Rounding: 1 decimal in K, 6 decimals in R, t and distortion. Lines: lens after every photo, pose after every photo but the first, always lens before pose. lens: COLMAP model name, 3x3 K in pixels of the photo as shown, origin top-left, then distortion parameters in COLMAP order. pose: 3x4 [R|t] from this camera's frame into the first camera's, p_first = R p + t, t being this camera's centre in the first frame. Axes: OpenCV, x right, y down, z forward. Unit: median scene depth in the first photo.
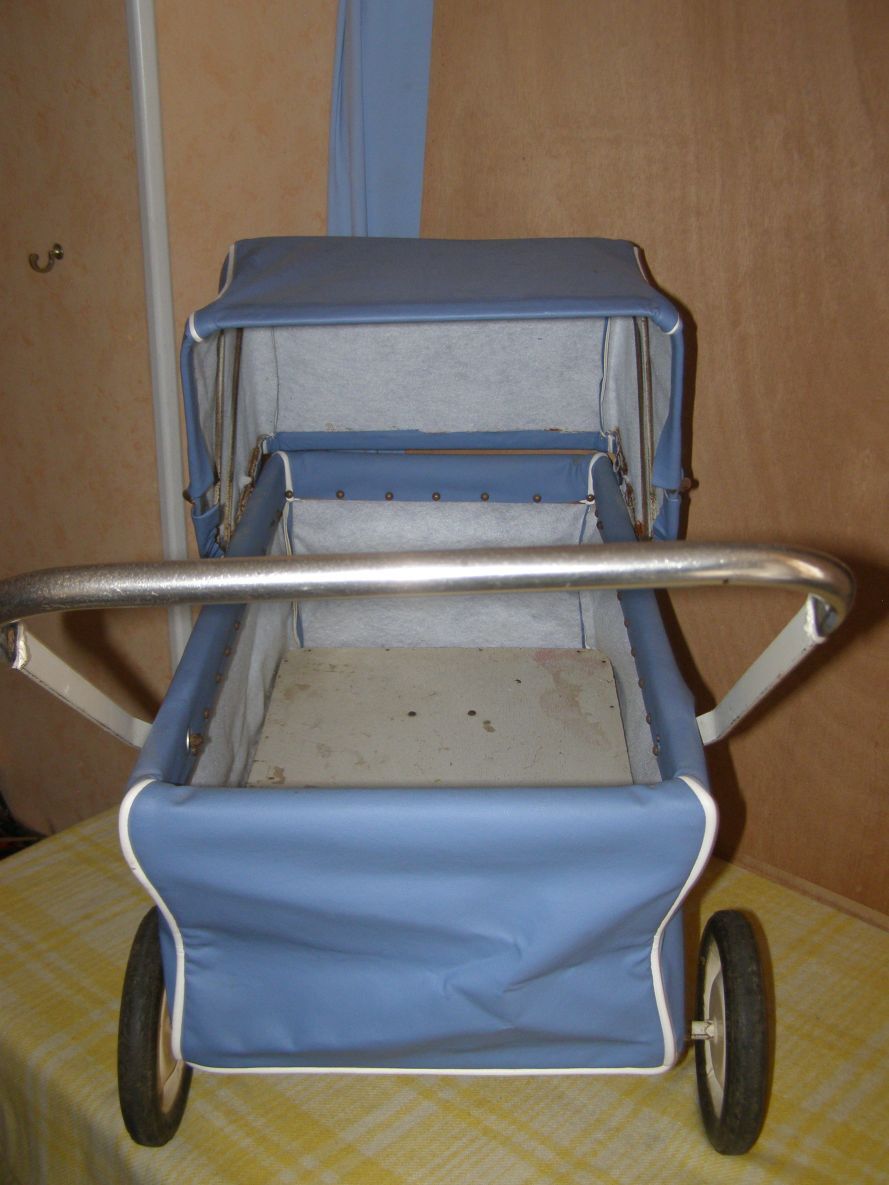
lens RADIAL K [[1353.4, 0, 452.6], [0, 1353.4, 593.8], [0, 0, 1]] dist [-0.191031, 0.331604]
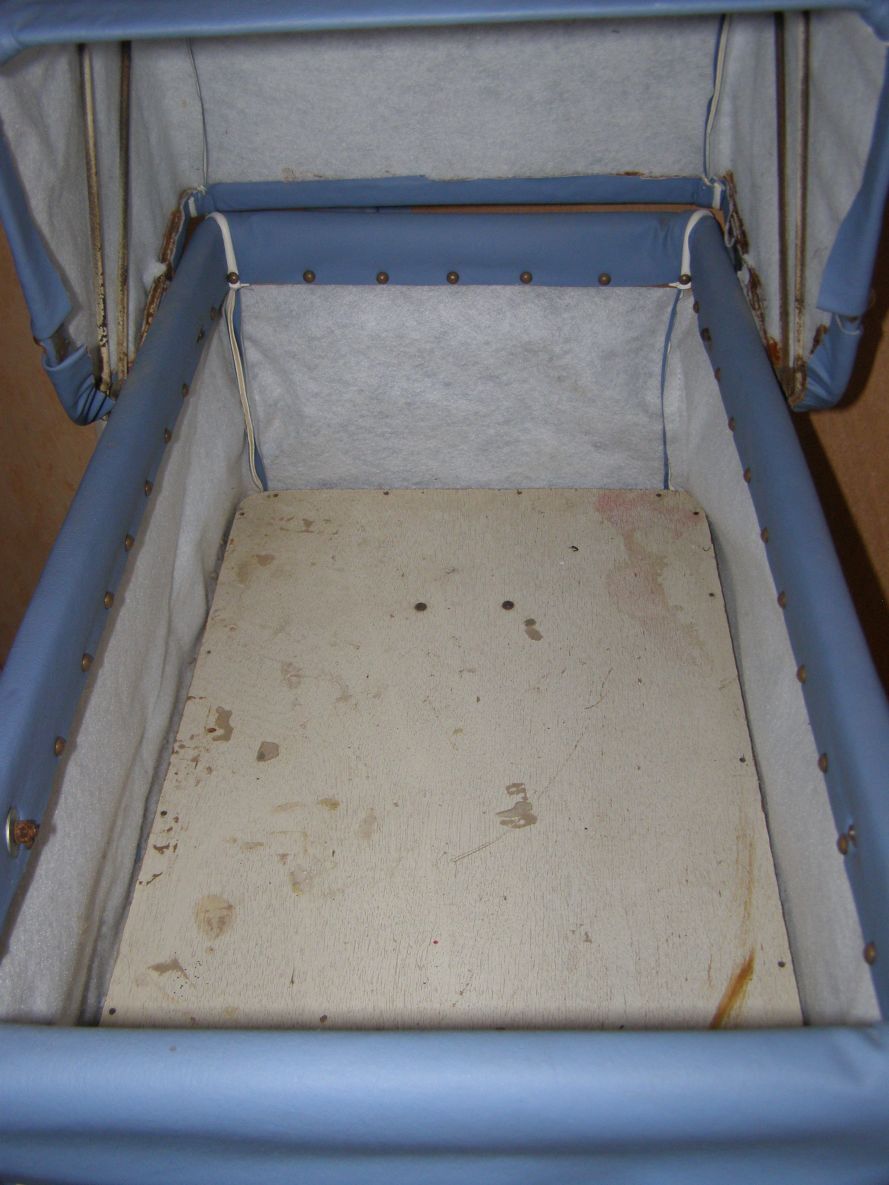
lens RADIAL K [[1353.4, 0, 452.6], [0, 1353.4, 593.8], [0, 0, 1]] dist [-0.191031, 0.331604]
pose [[0.999756, -0.006389, -0.021157, 0.000789], [0.011303, 0.970443, 0.241068, -0.080996], [0.018991, -0.241248, 0.970278, 0.325598]]
